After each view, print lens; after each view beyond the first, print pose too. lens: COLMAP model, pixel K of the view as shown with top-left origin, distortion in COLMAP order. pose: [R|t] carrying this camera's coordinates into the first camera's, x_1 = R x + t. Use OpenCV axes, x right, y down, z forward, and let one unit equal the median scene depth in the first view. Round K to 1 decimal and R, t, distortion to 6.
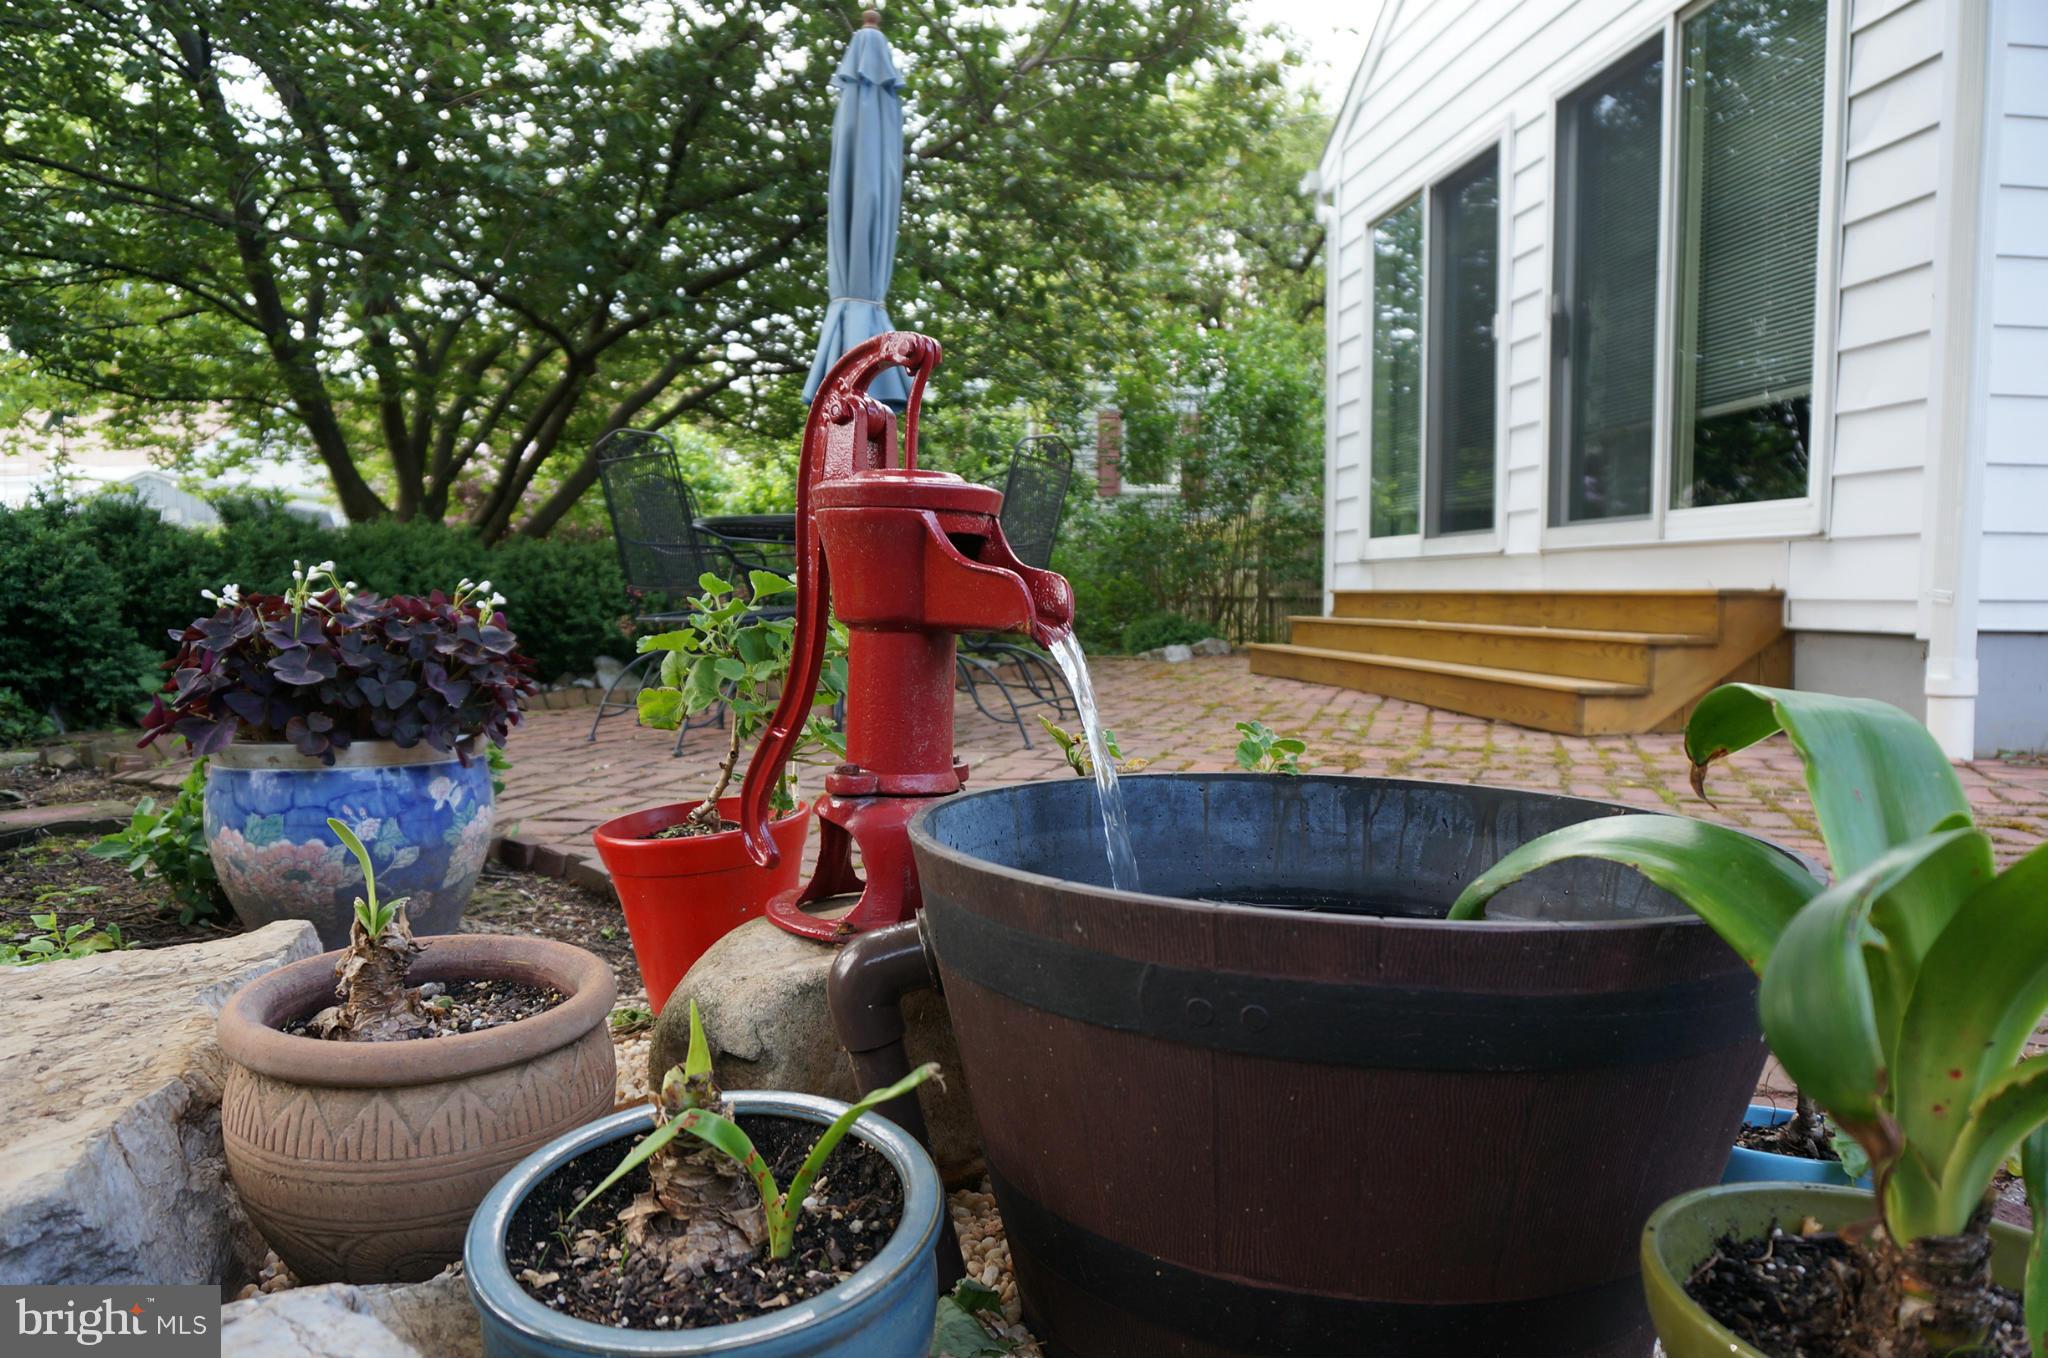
lens RADIAL K [[1363.5, 0, 1022.8], [0, 1363.5, 676.5], [0, 0, 1]] dist [-0.051187, 0.018638]
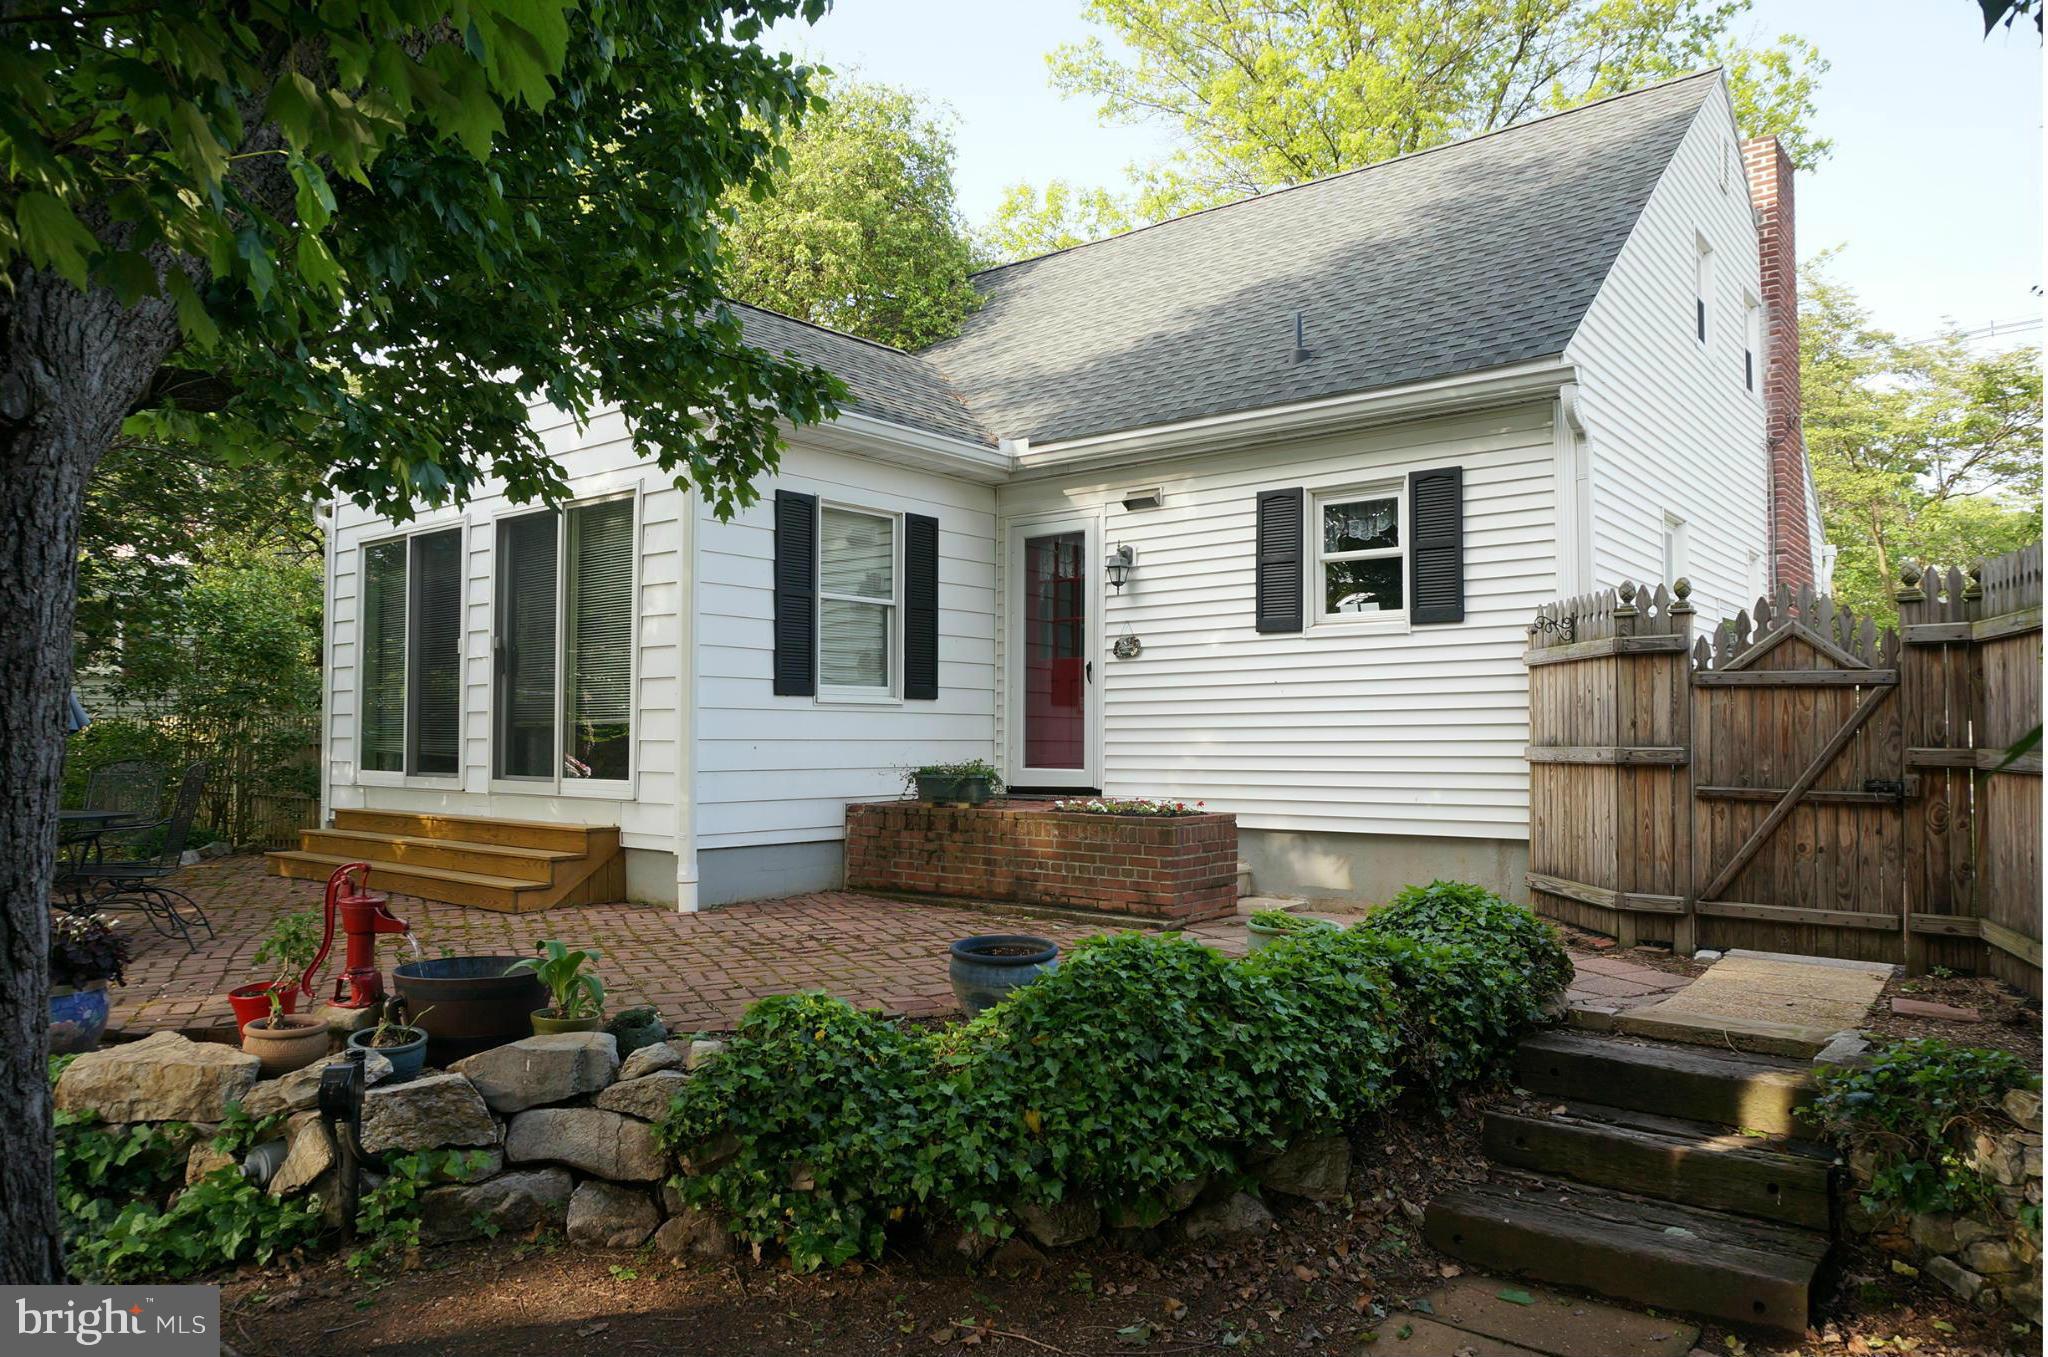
lens RADIAL K [[1363.5, 0, 1025.6], [0, 1363.5, 679.5], [0, 0, 1]] dist [-0.051187, 0.018638]
pose [[0.728846, 0.020980, 0.684356, -0.306192], [0.048362, 0.995456, -0.082024, -0.077518], [-0.682967, 0.092880, 0.724520, -0.734283]]
